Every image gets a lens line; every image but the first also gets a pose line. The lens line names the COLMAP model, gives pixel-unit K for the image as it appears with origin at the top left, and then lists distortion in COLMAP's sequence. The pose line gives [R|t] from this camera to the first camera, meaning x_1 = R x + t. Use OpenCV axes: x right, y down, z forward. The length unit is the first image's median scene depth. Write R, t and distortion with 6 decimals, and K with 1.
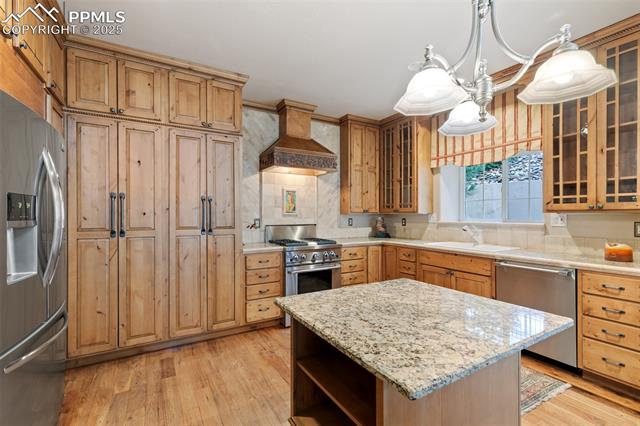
lens RADIAL K [[288.5, 0, 320.3], [0, 288.5, 215.2], [0, 0, 1]] dist [0.008806, -0.002322]
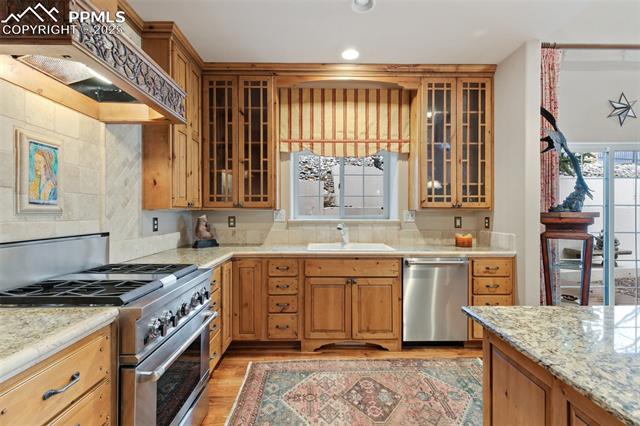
lens RADIAL K [[288.5, 0, 320.7], [0, 288.5, 212.5], [0, 0, 1]] dist [0.008806, -0.002322]
pose [[0.495538, -0.000629, 0.868586, -0.330913], [-0.000035, 1.000000, 0.000744, 0.001017], [-0.868586, -0.000399, 0.495538, 0.705316]]
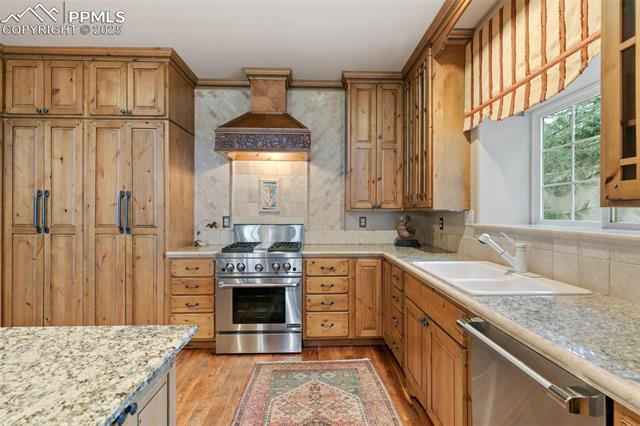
lens RADIAL K [[305.0, 0, 321.7], [0, 305.0, 212.0], [0, 0, 1]] dist [-0.000629, 0.000243]
pose [[0.877121, 0.001390, -0.480267, 0.582073], [-0.002152, 0.999997, -0.001038, -0.000754], [0.480264, 0.001944, 0.877122, 0.442231]]
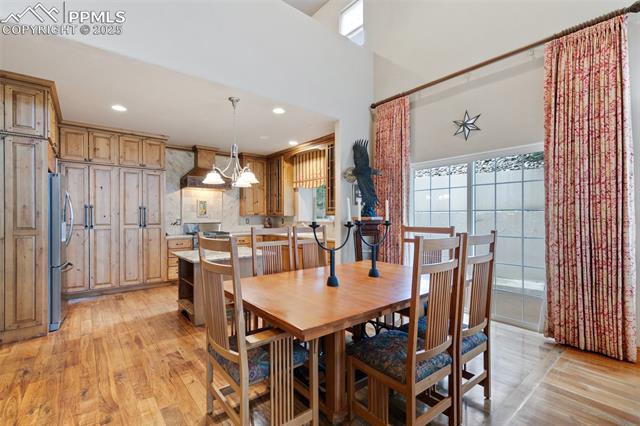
lens RADIAL K [[288.5, 0, 321.5], [0, 288.5, 216.4], [0, 0, 1]] dist [0.008806, -0.002322]
pose [[0.987826, -0.000594, 0.155559, 0.389972], [0.000572, 1.000000, 0.000184, -0.003175], [-0.155559, -0.000093, 0.987827, -0.868809]]
